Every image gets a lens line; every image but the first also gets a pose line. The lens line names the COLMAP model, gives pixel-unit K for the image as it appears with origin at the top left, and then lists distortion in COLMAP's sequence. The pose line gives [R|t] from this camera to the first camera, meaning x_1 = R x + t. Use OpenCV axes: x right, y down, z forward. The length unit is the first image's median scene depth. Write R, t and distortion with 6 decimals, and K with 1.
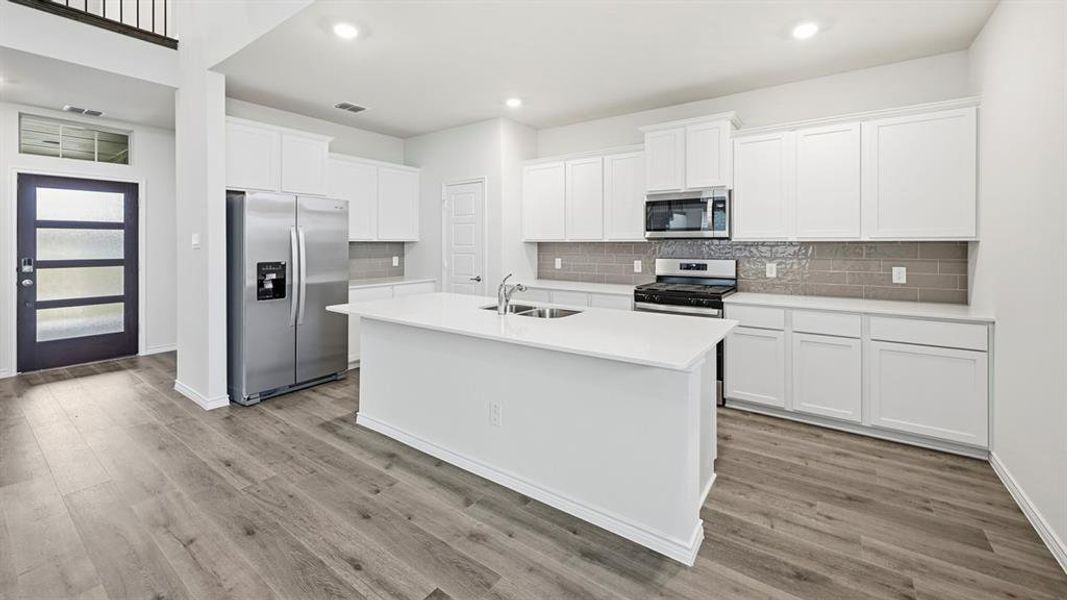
lens RADIAL K [[423.7, 0, 536.0], [0, 423.7, 242.2], [0, 0, 1]] dist [0.000697, 0.000147]
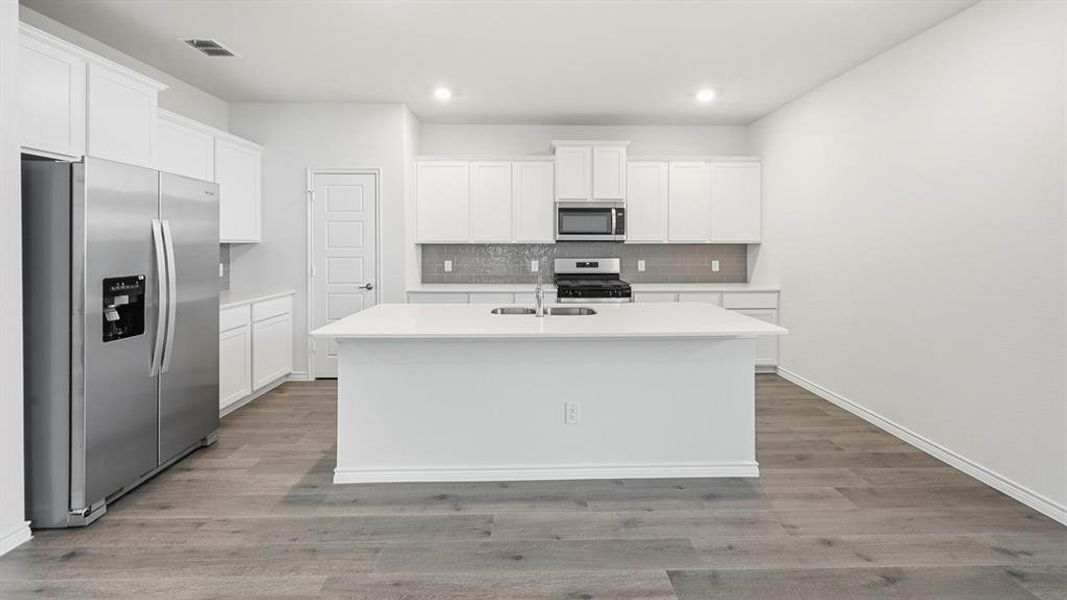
lens RADIAL K [[423.7, 0, 536.0], [0, 423.7, 242.2], [0, 0, 1]] dist [0.000697, 0.000147]
pose [[0.799101, 0.003050, 0.601190, -0.503527], [-0.001756, 0.999995, -0.002740, -0.002028], [-0.601195, 0.001134, 0.799102, 0.153193]]
